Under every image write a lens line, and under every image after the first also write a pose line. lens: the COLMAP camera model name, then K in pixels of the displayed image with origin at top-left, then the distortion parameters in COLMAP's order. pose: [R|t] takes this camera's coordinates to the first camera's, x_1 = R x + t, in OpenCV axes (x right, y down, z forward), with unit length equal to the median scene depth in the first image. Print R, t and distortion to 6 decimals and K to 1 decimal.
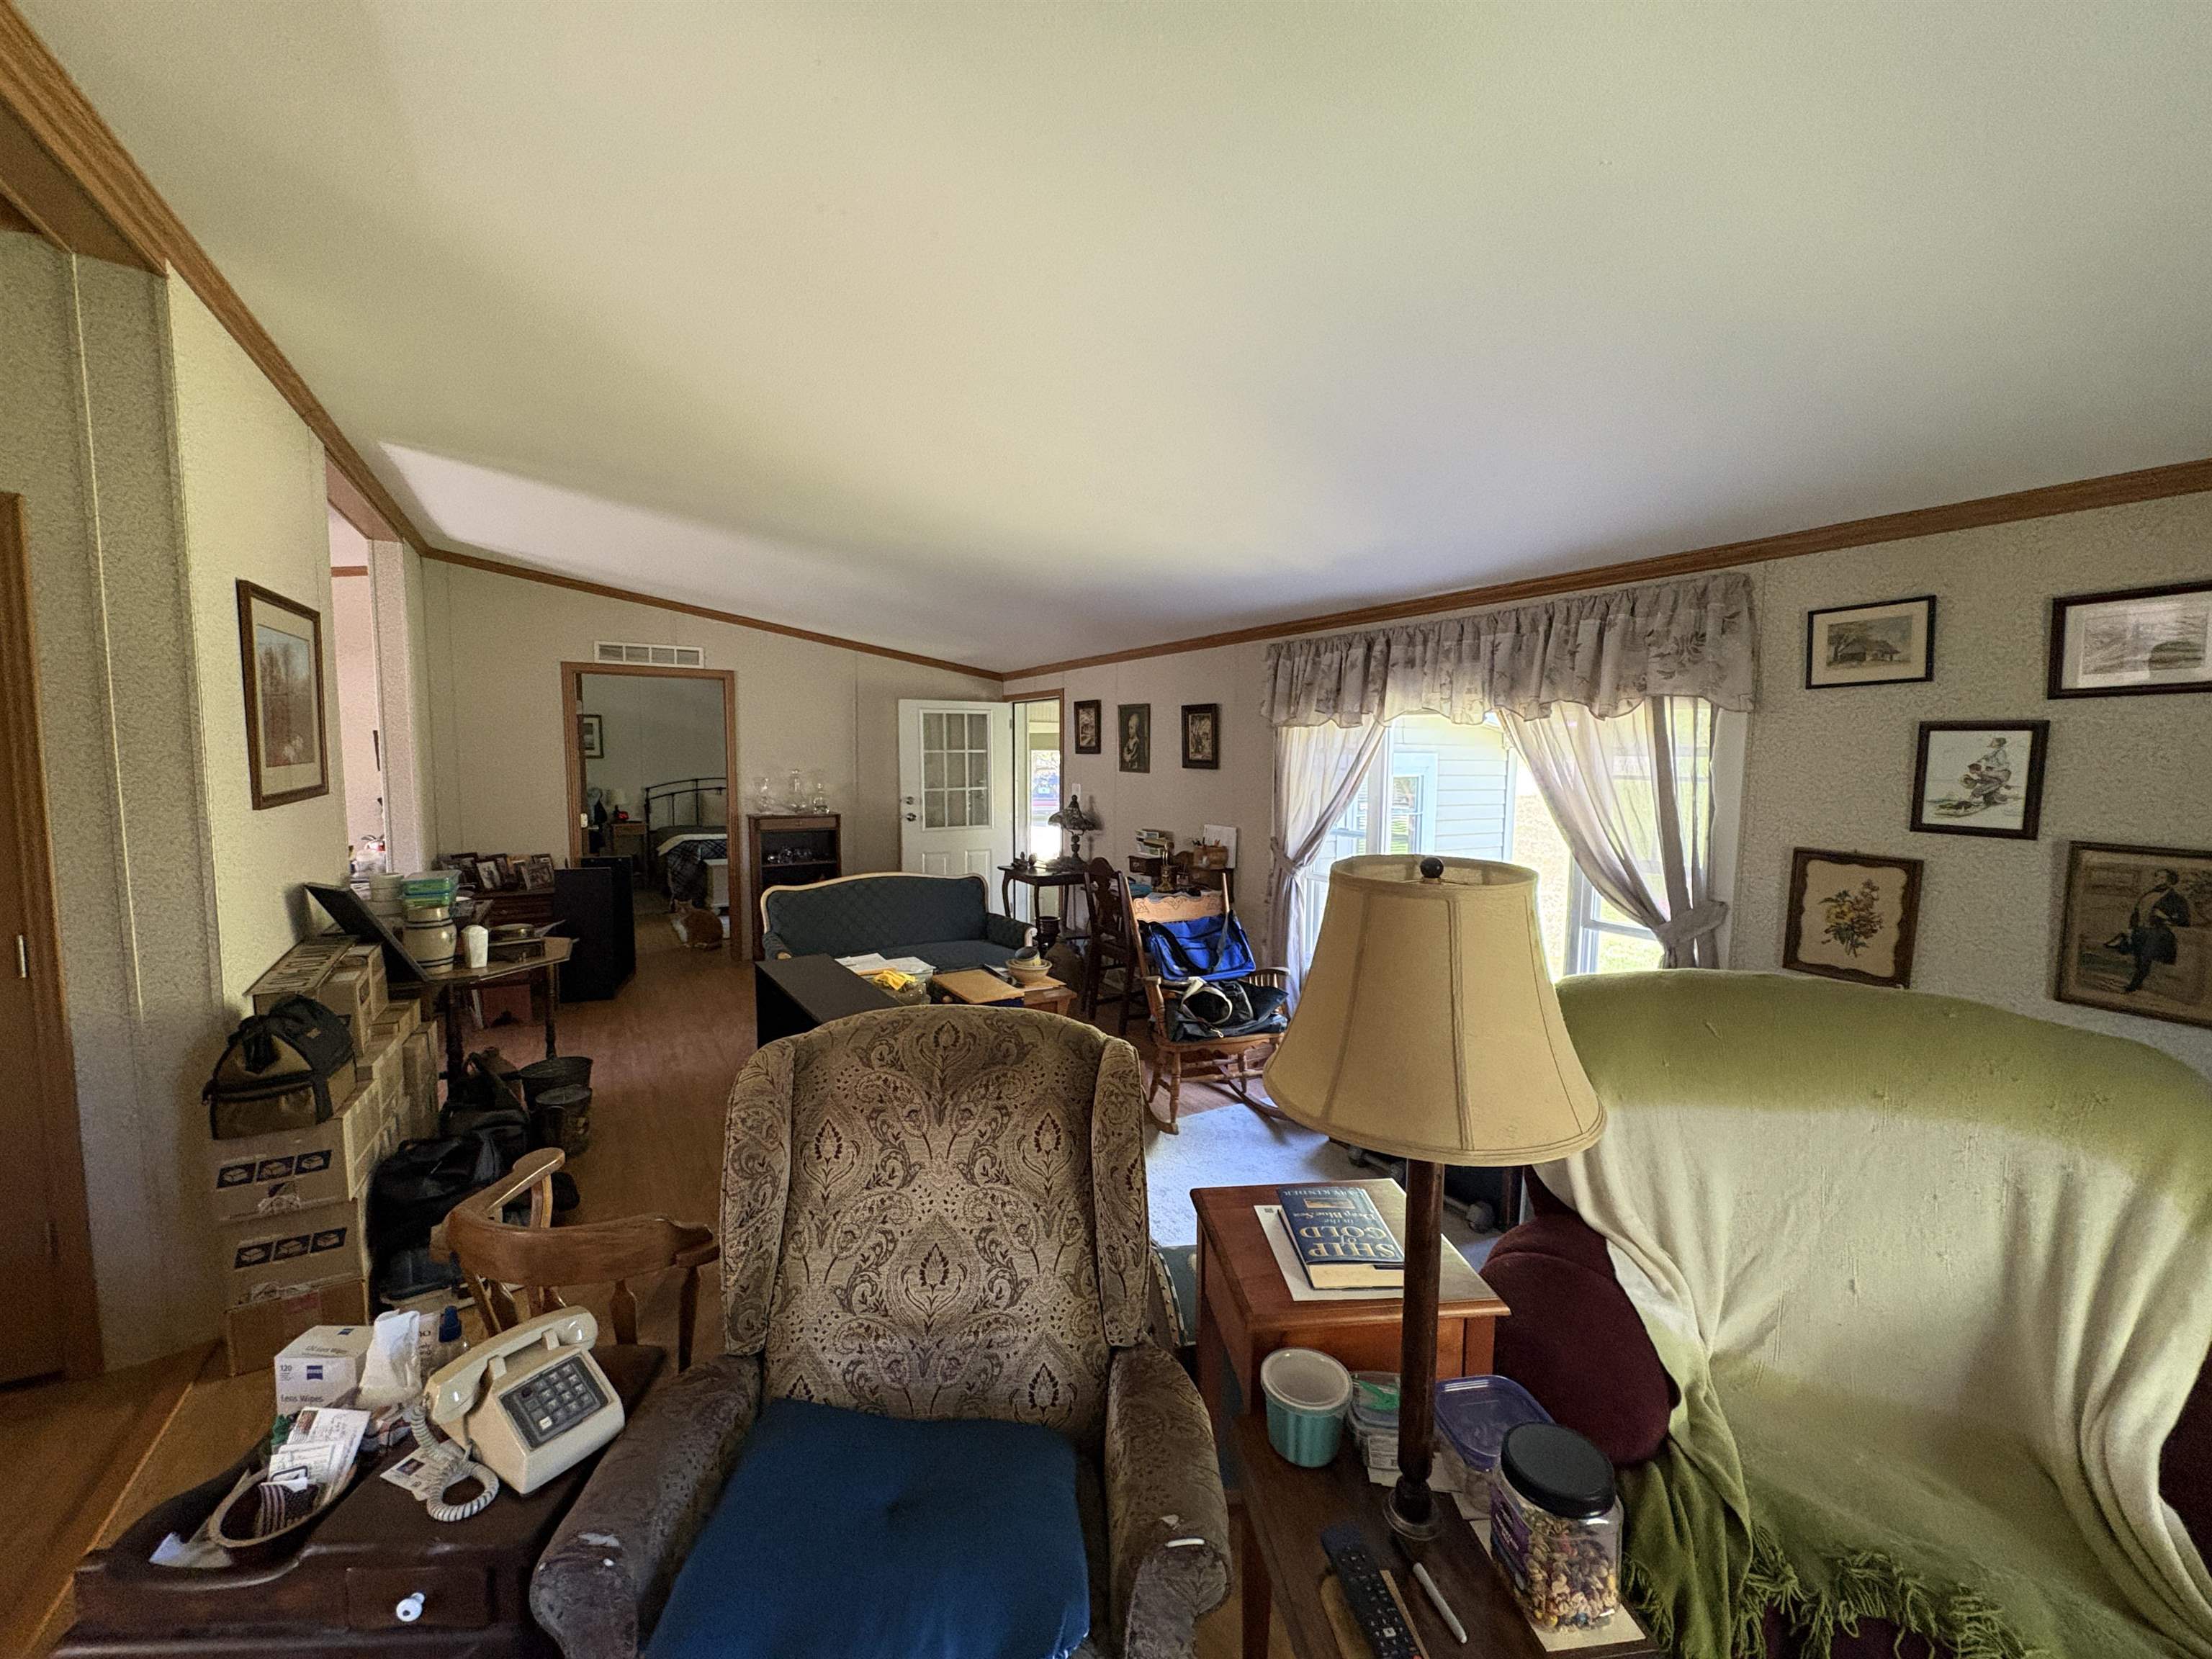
lens RADIAL K [[877.7, 0, 1106.0], [0, 877.7, 829.5], [0, 0, 1]] dist [0.000287, 0.000342]
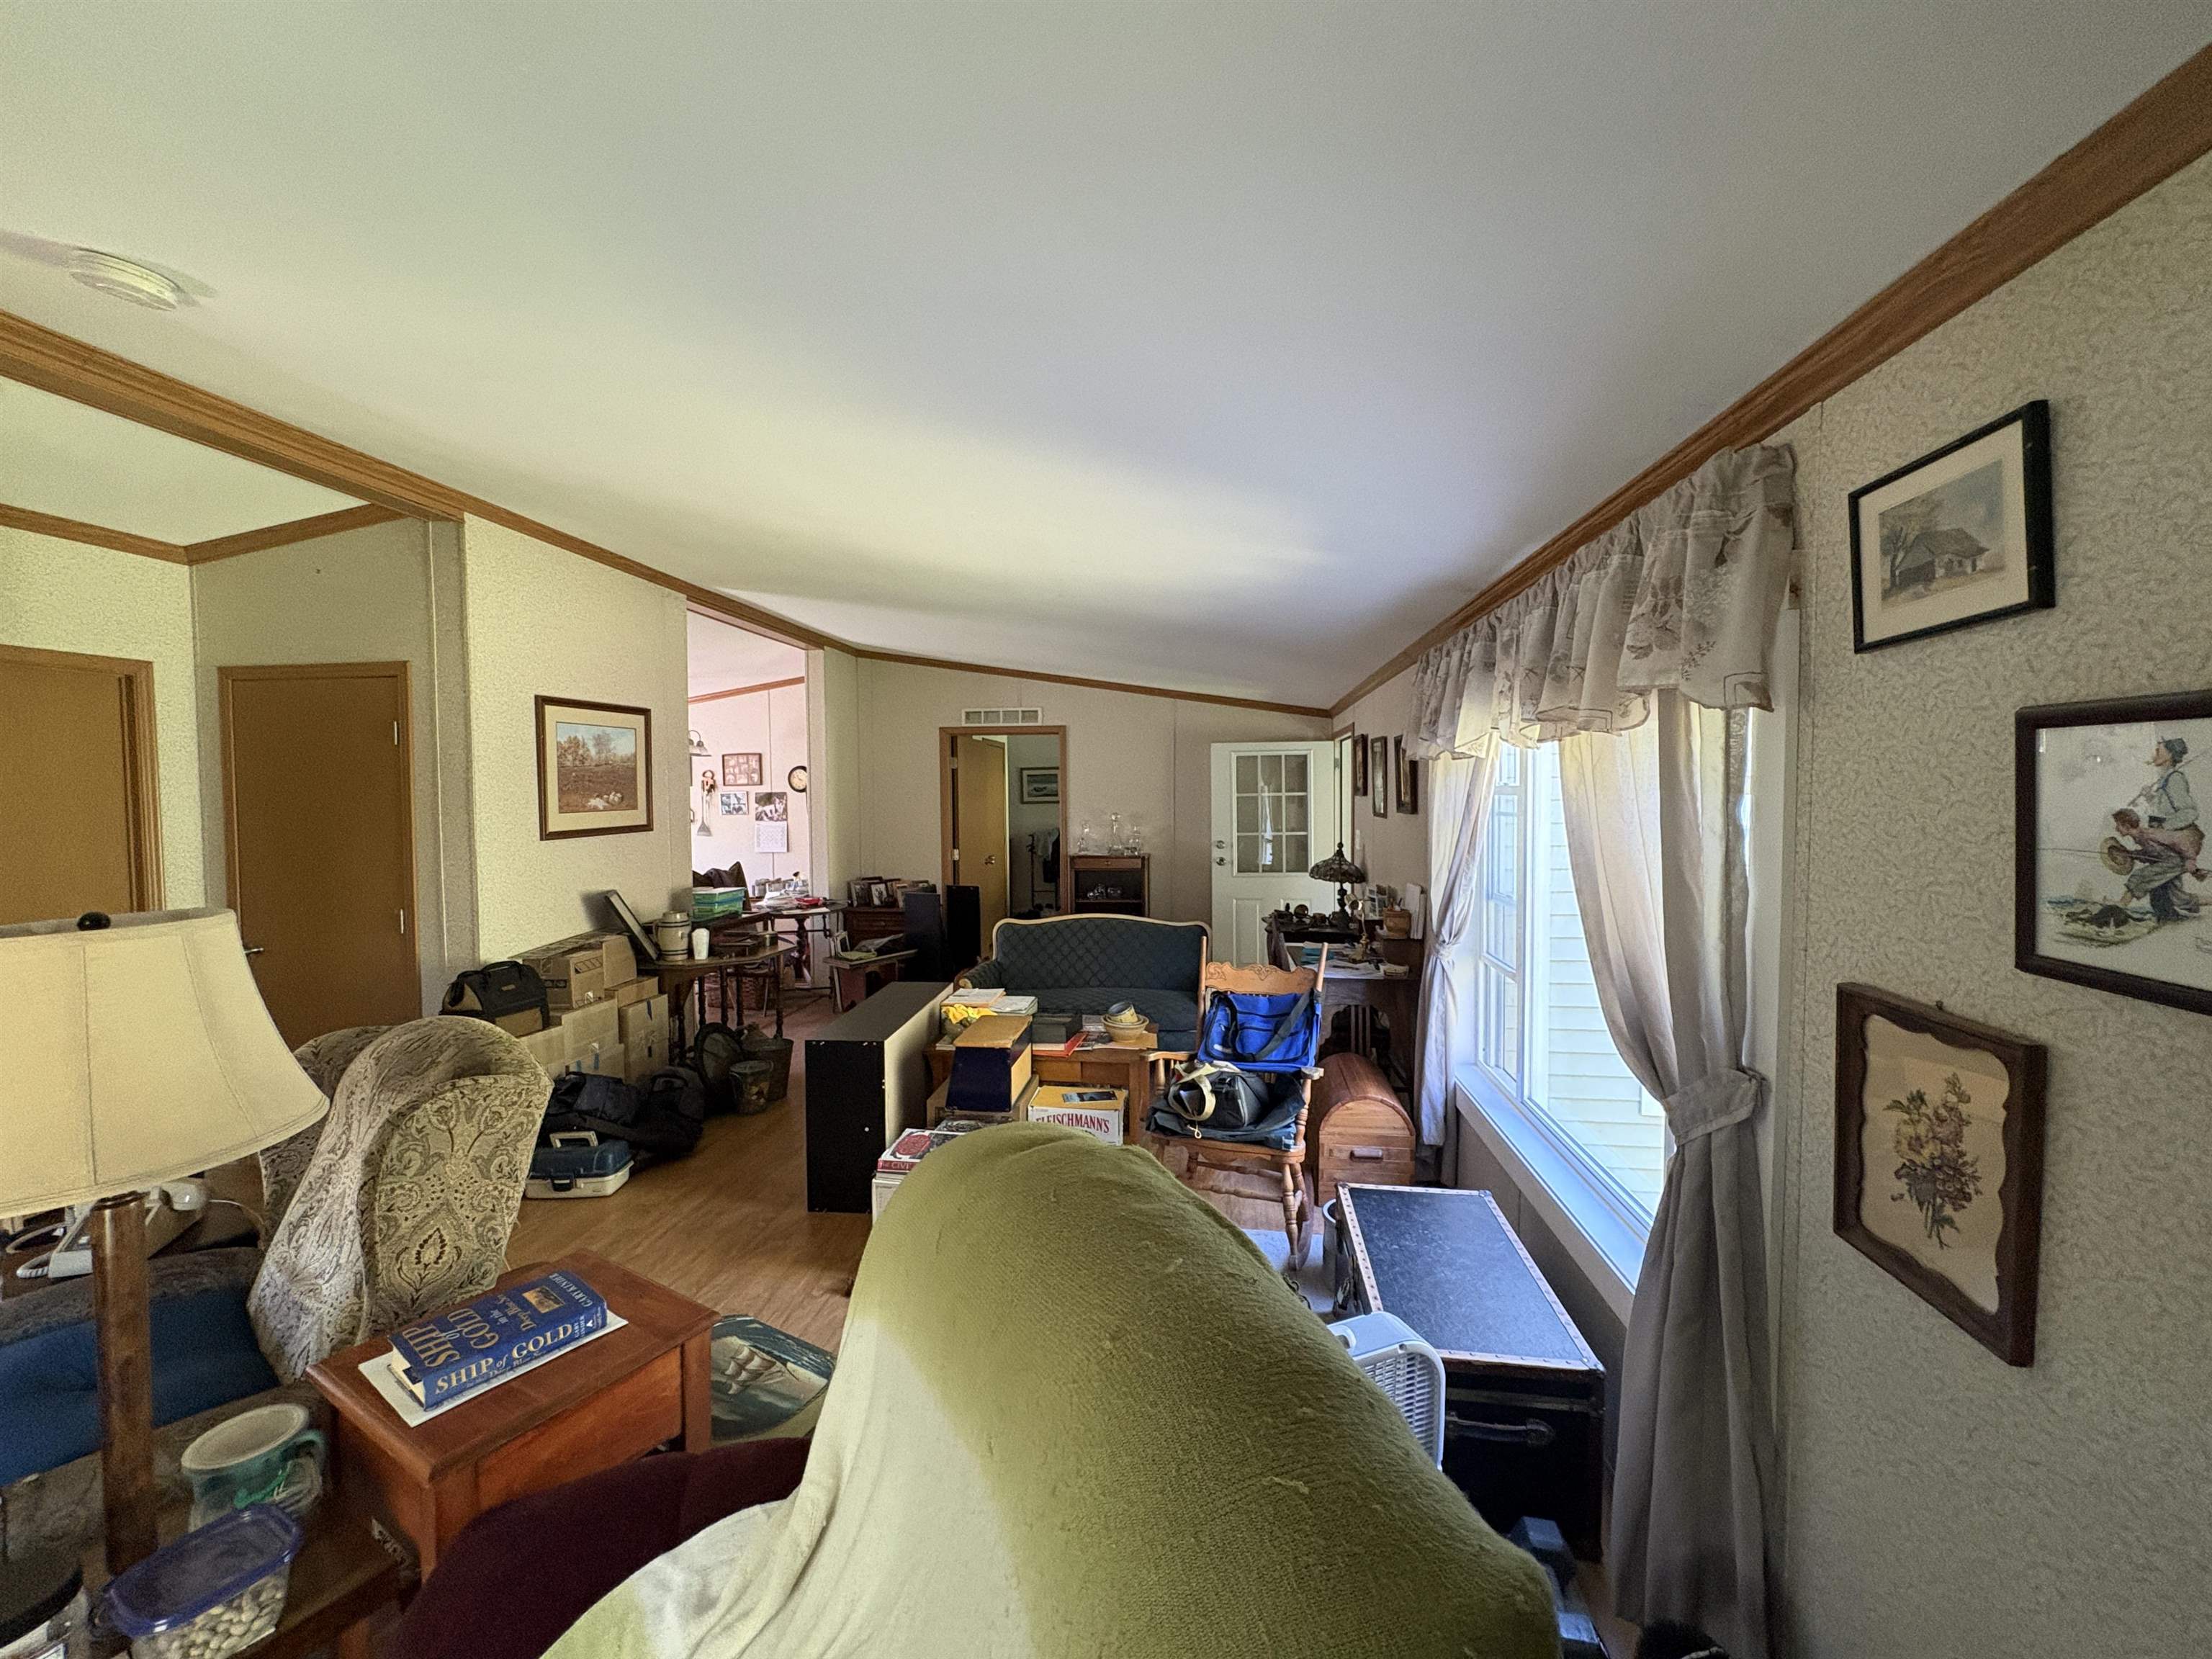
lens RADIAL K [[877.7, 0, 1106.0], [0, 877.7, 829.5], [0, 0, 1]] dist [0.000287, 0.000342]
pose [[0.789562, 0.012028, -0.613553, 0.757831], [-0.041235, 0.998588, -0.033488, -0.030408], [0.612284, 0.051740, 0.788943, 0.369940]]
